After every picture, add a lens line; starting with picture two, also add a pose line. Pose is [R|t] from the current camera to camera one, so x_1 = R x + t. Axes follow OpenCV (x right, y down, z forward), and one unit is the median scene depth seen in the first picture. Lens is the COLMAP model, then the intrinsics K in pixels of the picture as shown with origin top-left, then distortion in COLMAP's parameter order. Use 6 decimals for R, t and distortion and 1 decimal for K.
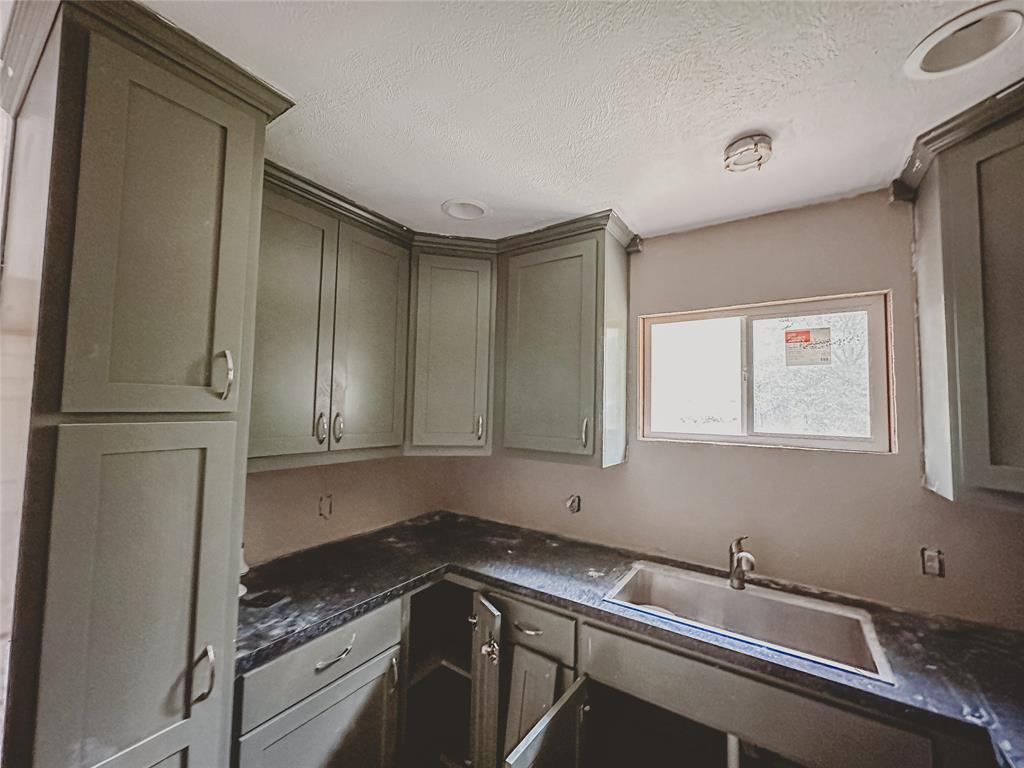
lens RADIAL K [[408.0, 0, 511.3], [0, 408.0, 385.6], [0, 0, 1]] dist [-0.002311, 0.000582]
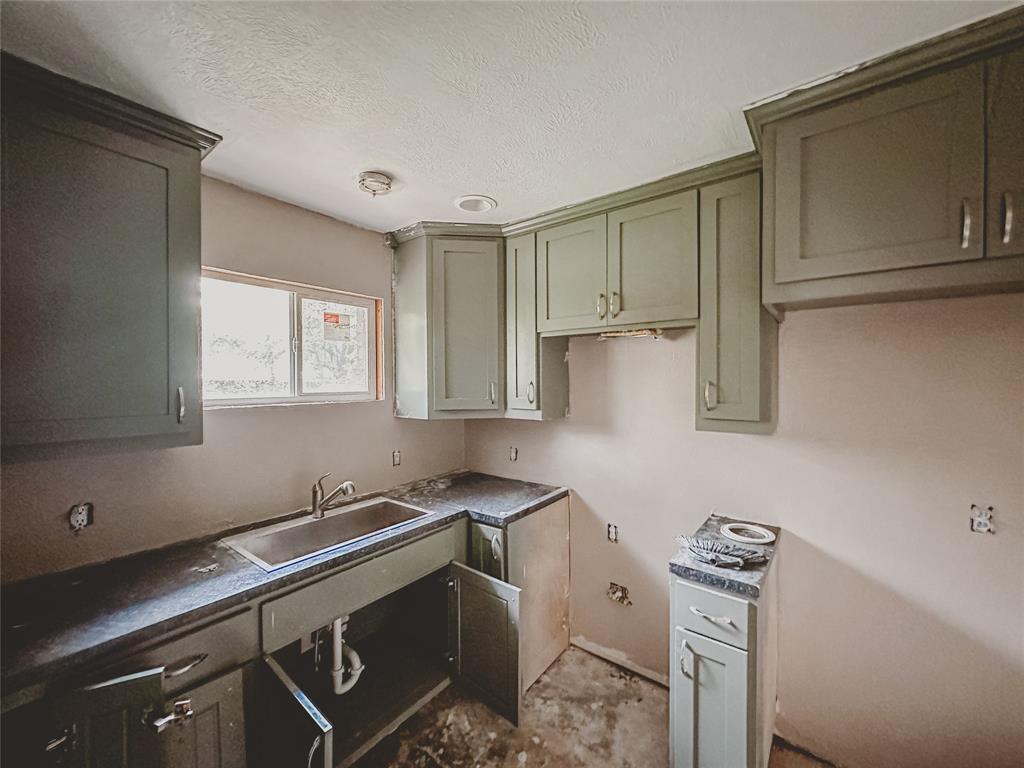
lens RADIAL K [[408.0, 0, 511.3], [0, 408.0, 385.6], [0, 0, 1]] dist [-0.002311, 0.000582]
pose [[0.062533, -0.038306, 0.997308, -0.639420], [-0.051853, 0.997789, 0.041575, 0.013406], [-0.996695, -0.054314, 0.060408, 0.366306]]
